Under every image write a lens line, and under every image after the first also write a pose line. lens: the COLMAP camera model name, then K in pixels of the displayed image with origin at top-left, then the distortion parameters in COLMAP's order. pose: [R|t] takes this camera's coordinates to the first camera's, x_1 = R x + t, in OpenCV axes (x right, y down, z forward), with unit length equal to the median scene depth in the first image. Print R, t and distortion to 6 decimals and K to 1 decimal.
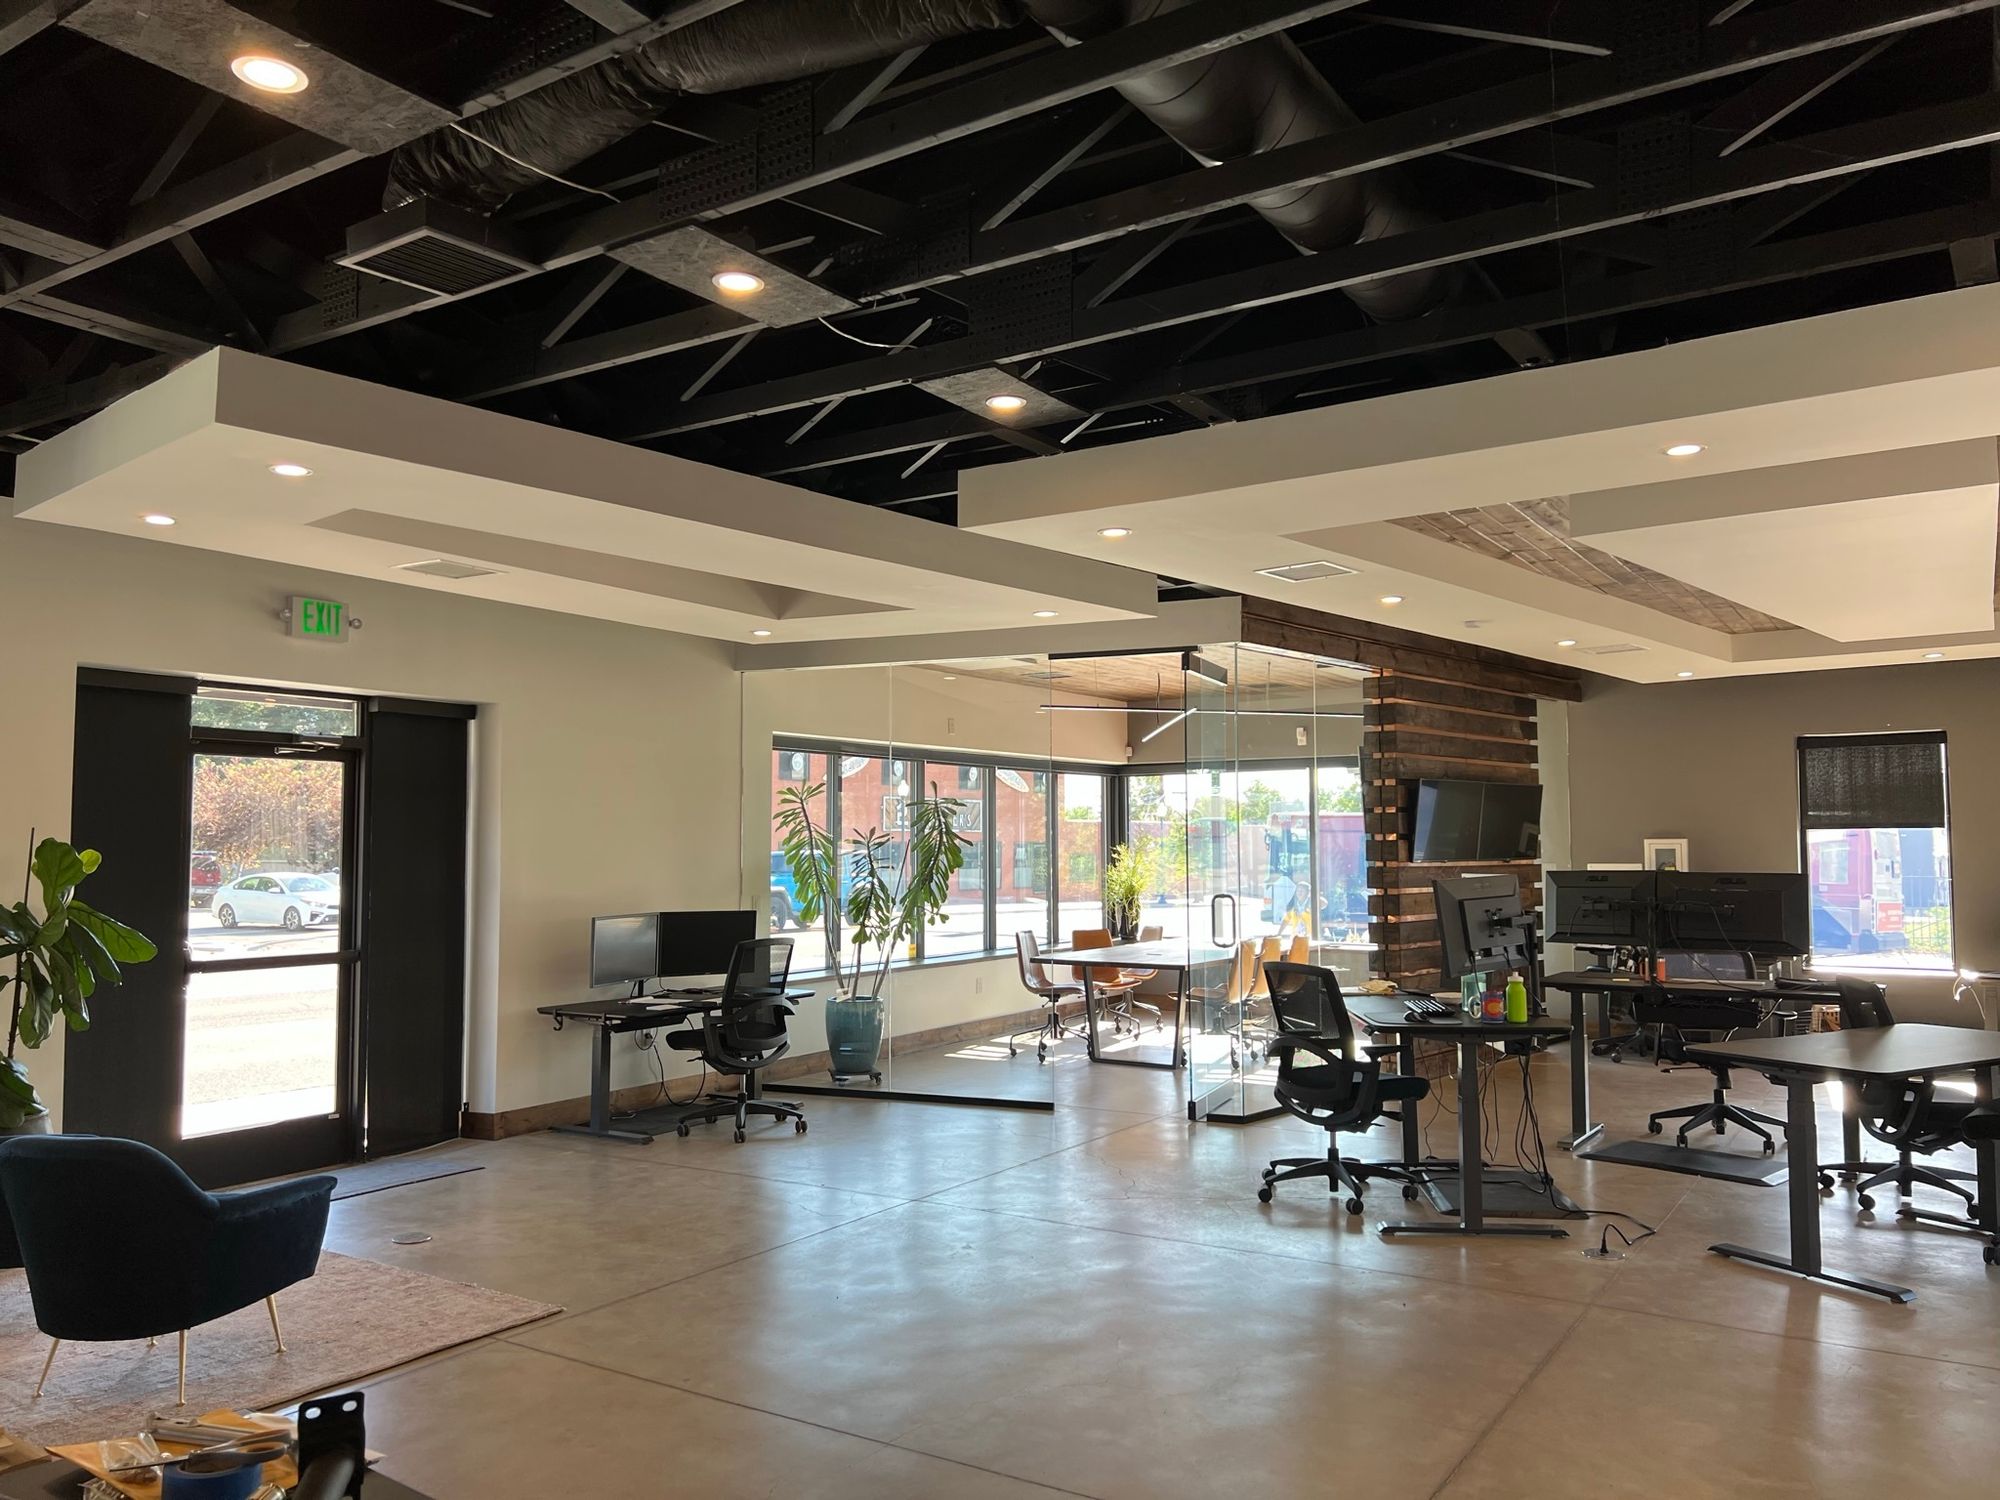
lens RADIAL K [[1506.0, 0, 997.2], [0, 1506.0, 749.0], [0, 0, 1]] dist [0.064126, -0.061885]
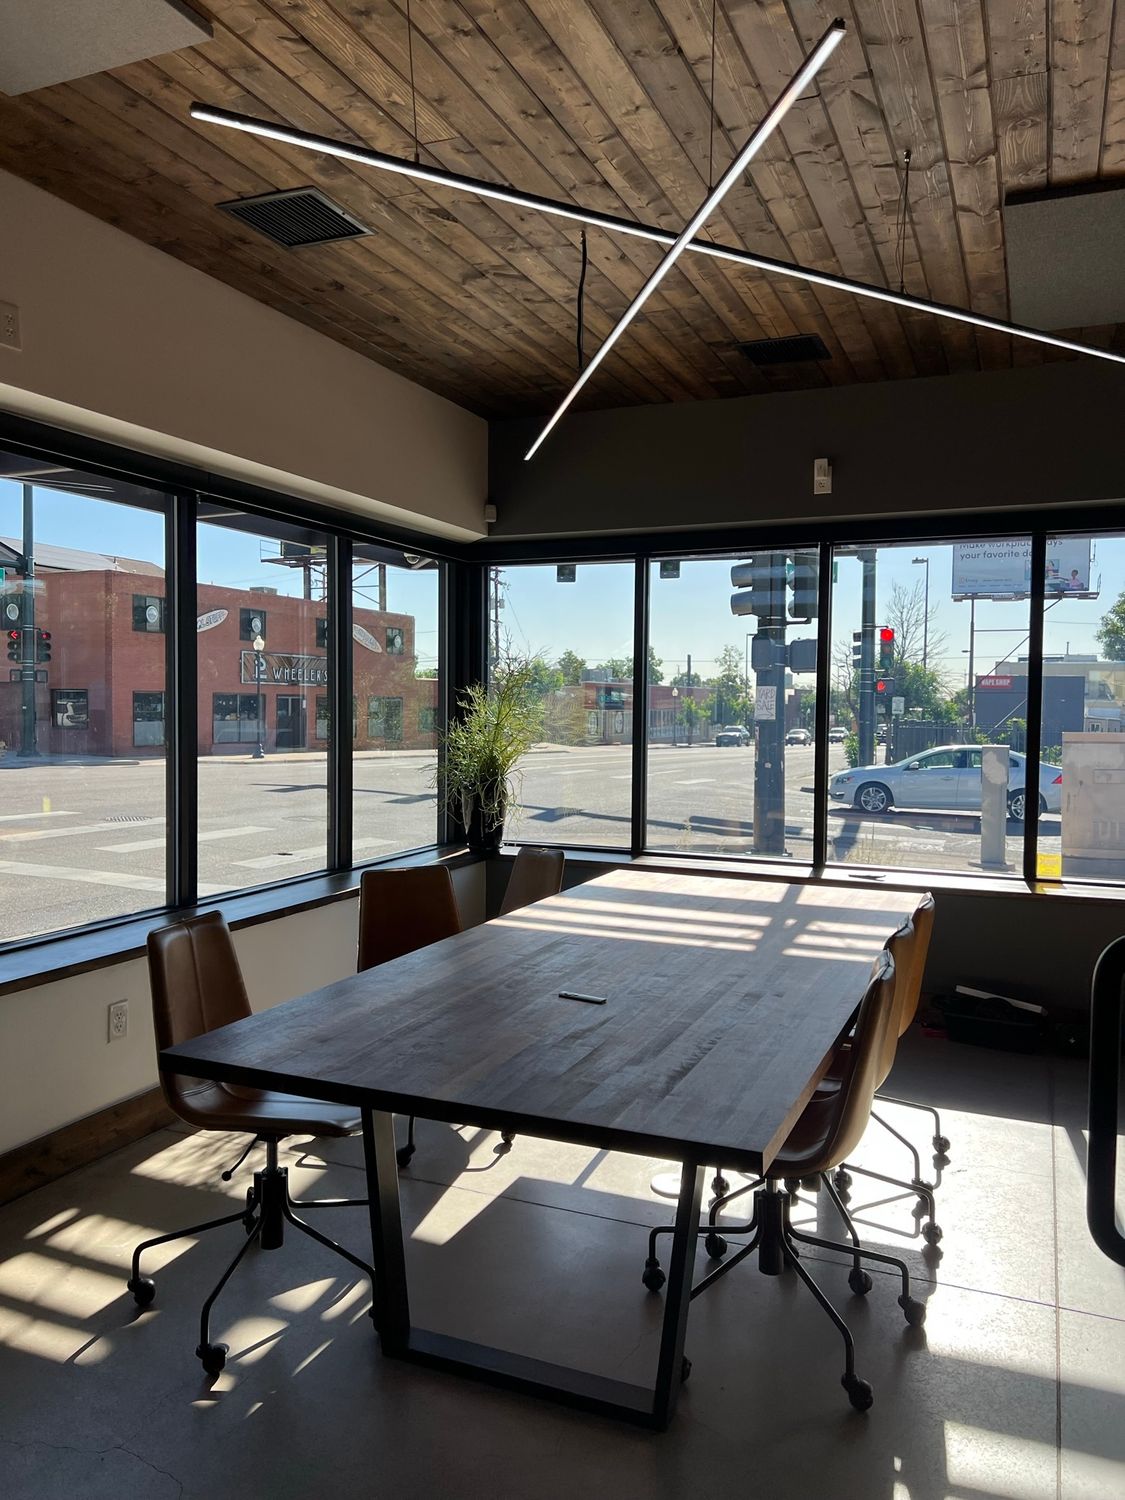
lens RADIAL K [[1129.5, 0, 564.3], [0, 1129.5, 750.4], [0, 0, 1]] dist [0.064126, -0.061885]
pose [[0.983842, 0.007159, 0.178898, 0.040681], [-0.022656, 0.996146, 0.084729, 0.052165], [-0.177602, -0.087413, 0.980212, 0.585379]]
